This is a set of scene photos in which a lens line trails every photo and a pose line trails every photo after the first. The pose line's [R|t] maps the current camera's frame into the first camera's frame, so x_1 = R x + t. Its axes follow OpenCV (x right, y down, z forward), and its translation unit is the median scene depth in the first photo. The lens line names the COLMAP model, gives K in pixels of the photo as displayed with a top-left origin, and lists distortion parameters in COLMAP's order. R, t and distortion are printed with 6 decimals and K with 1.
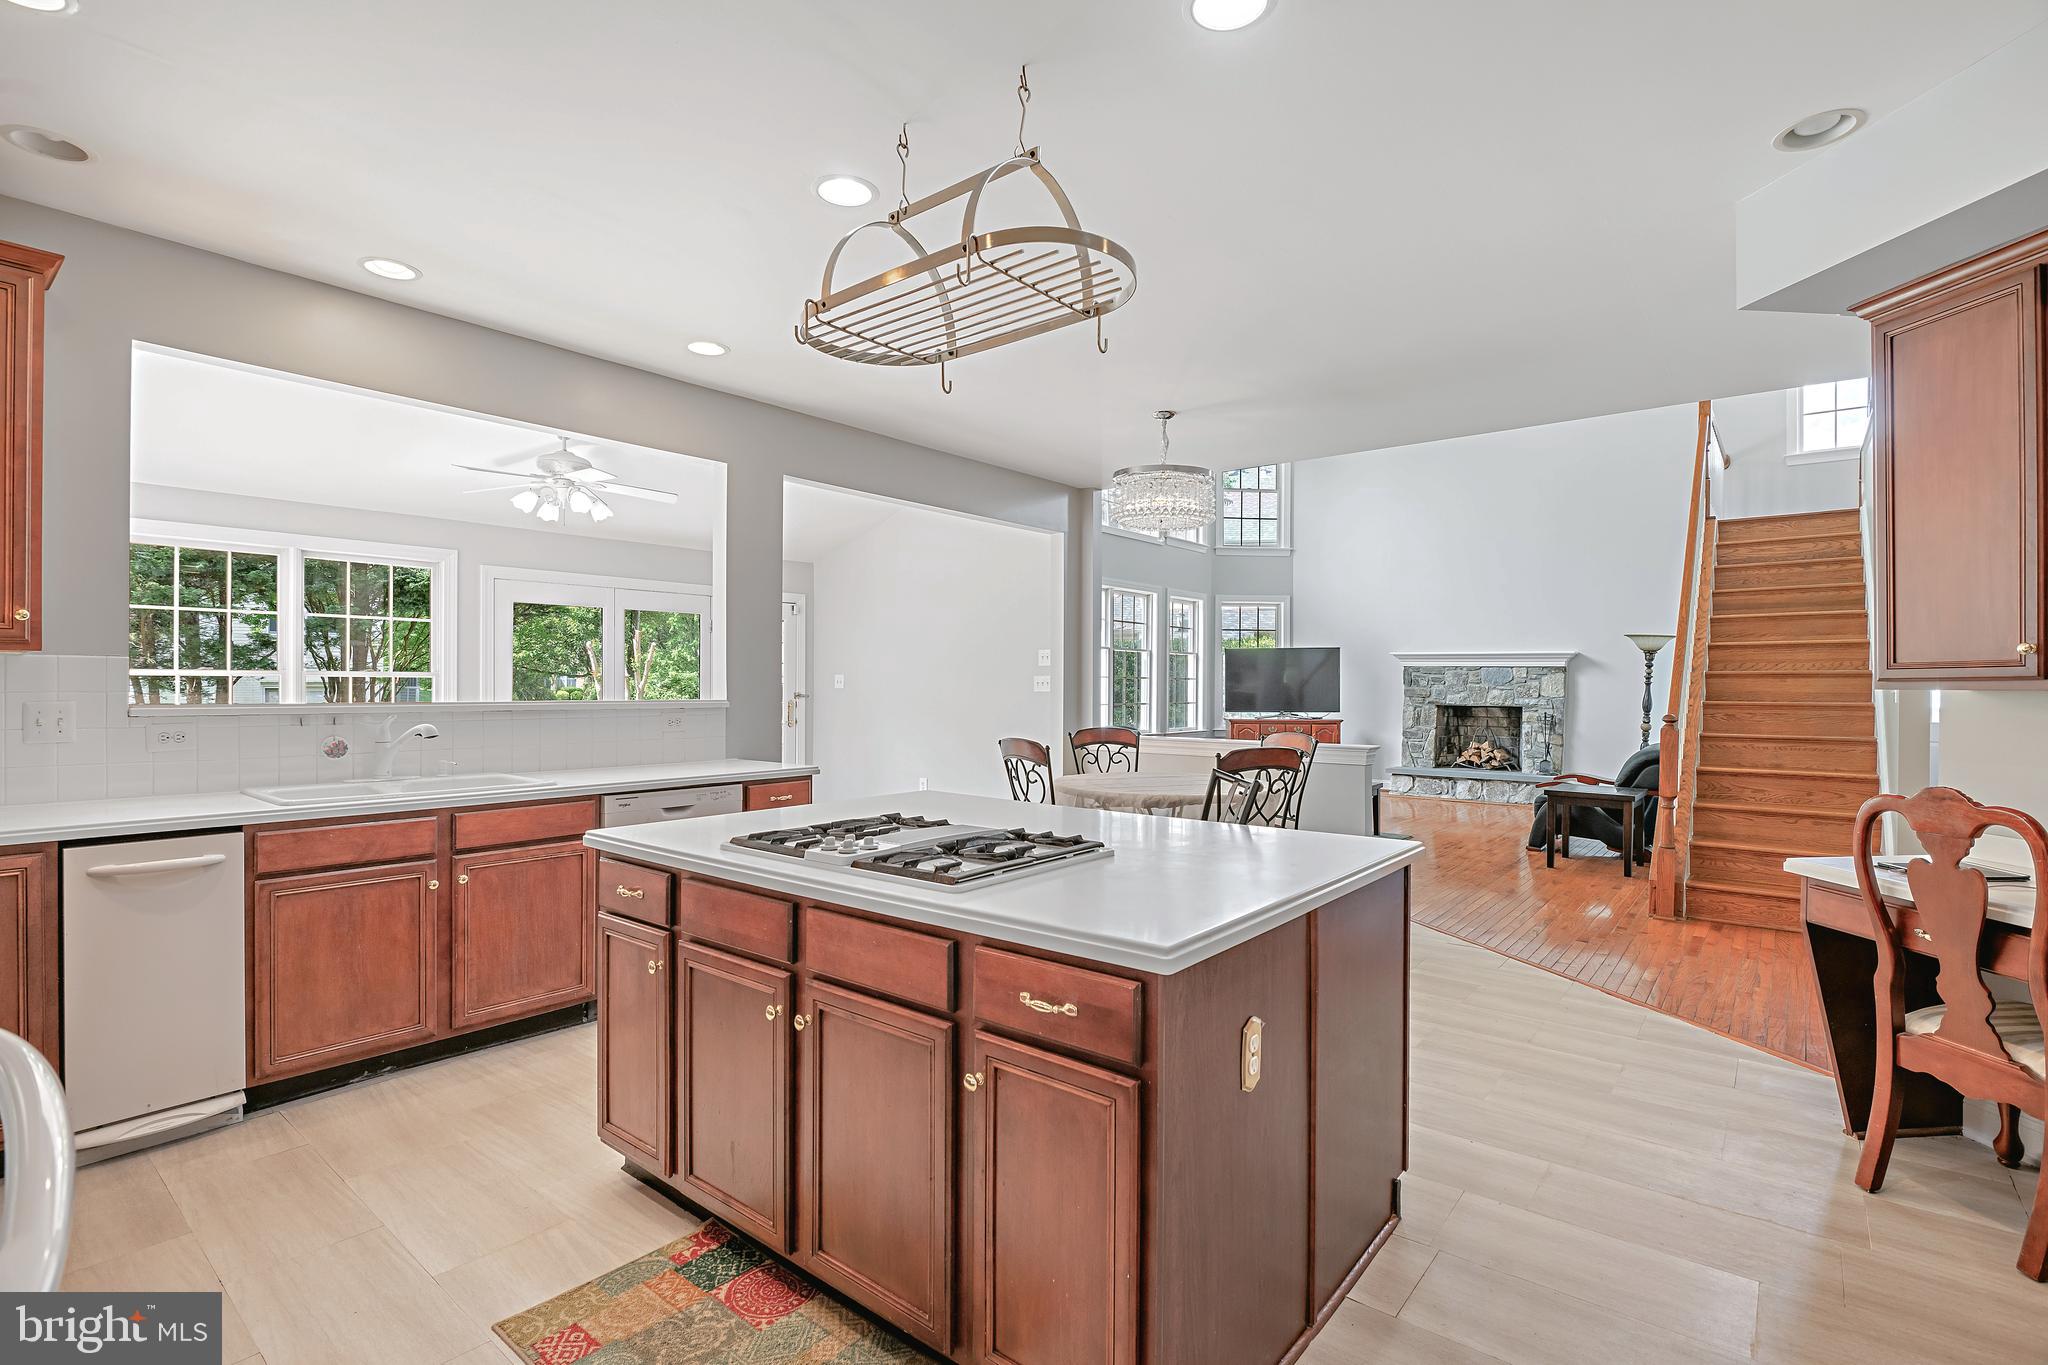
lens RADIAL K [[952.9, 0, 1008.9], [0, 952.9, 680.2], [0, 0, 1]] dist [-0.008782, -0.002912]
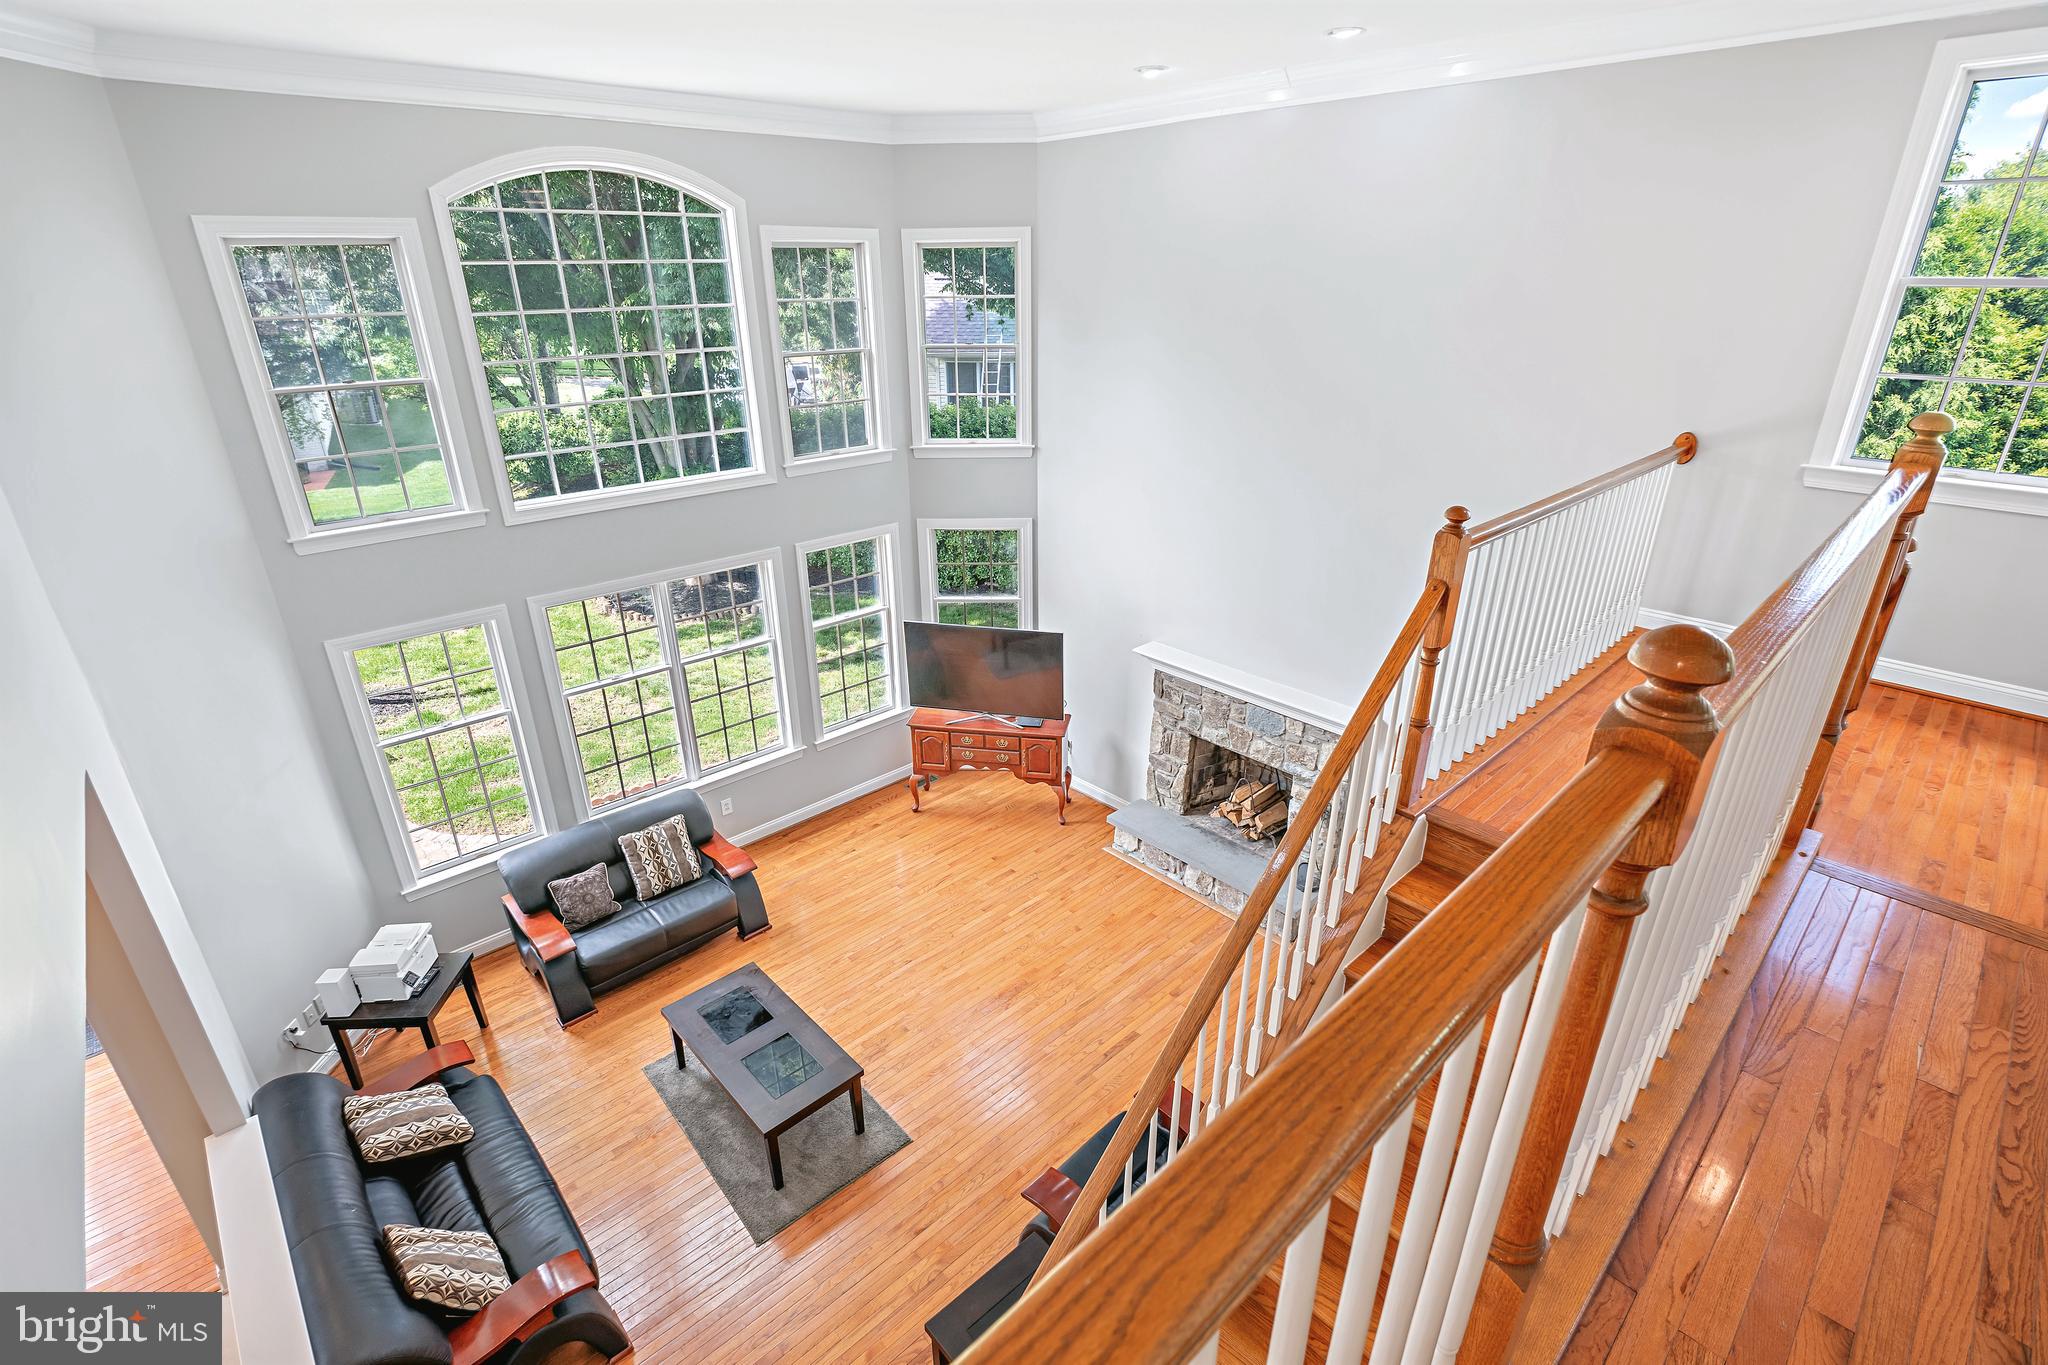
lens RADIAL K [[952.9, 0, 1025.9], [0, 952.9, 671.7], [0, 0, 1]] dist [-0.008782, -0.002912]
pose [[0.992396, 0.033231, -0.118518, 0.480923], [0.016610, 0.917906, 0.396449, -0.325532], [0.121963, -0.395403, 0.910374, 0.463579]]
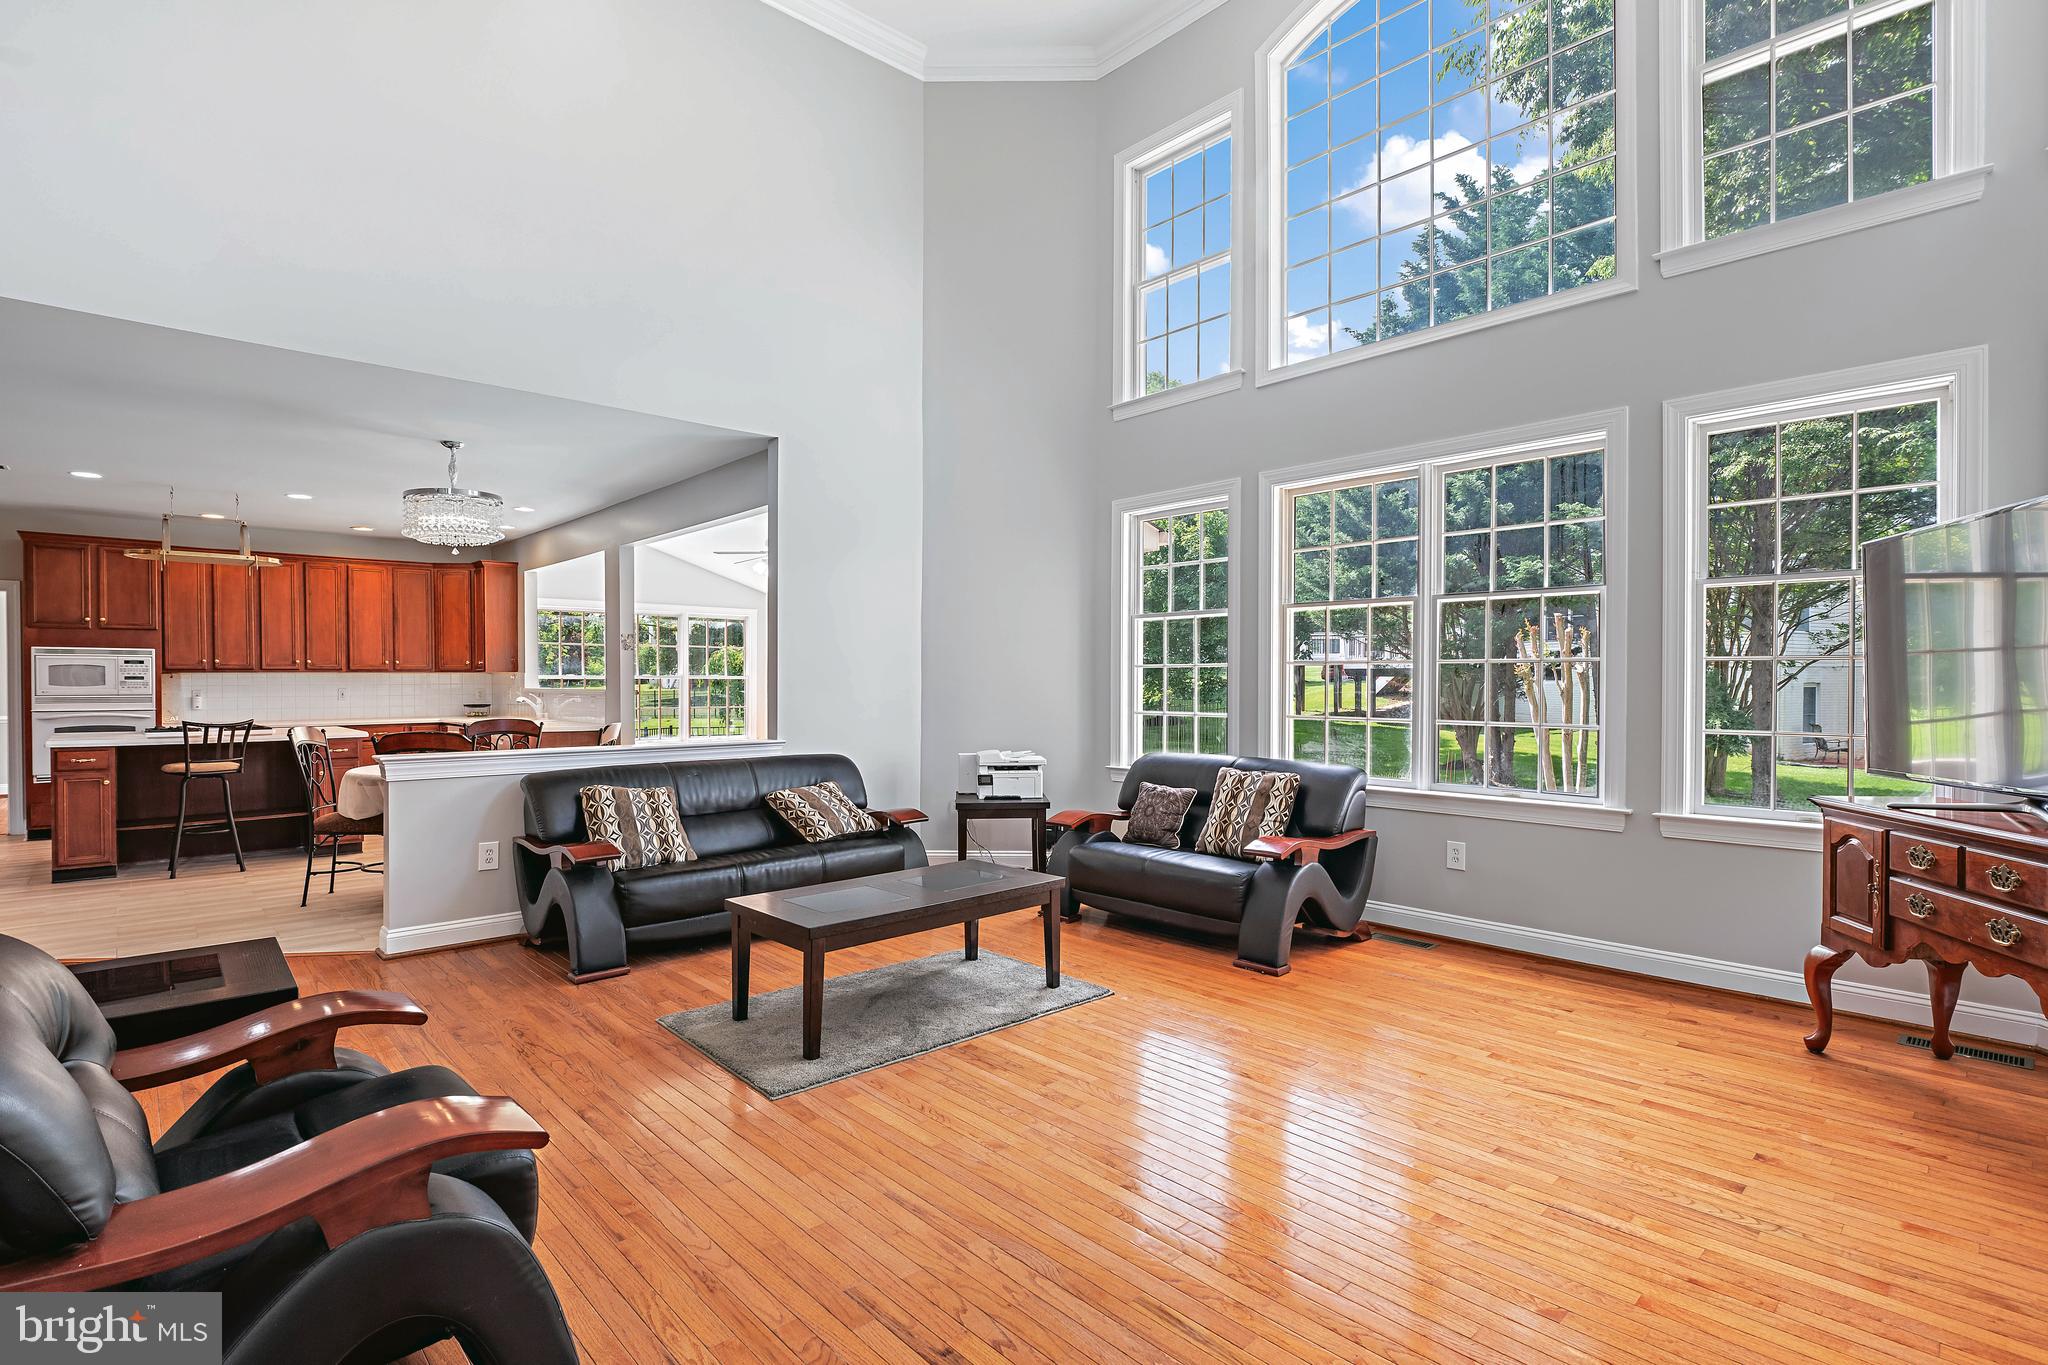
lens RADIAL K [[952.9, 0, 1005.4], [0, 952.9, 695.3], [0, 0, 1]] dist [-0.008782, -0.002912]
pose [[-0.120536, 0.008763, -0.992670, 0.645566], [0.002851, 0.999960, 0.008481, 0.009177], [0.992705, -0.001808, -0.120556, 0.954534]]
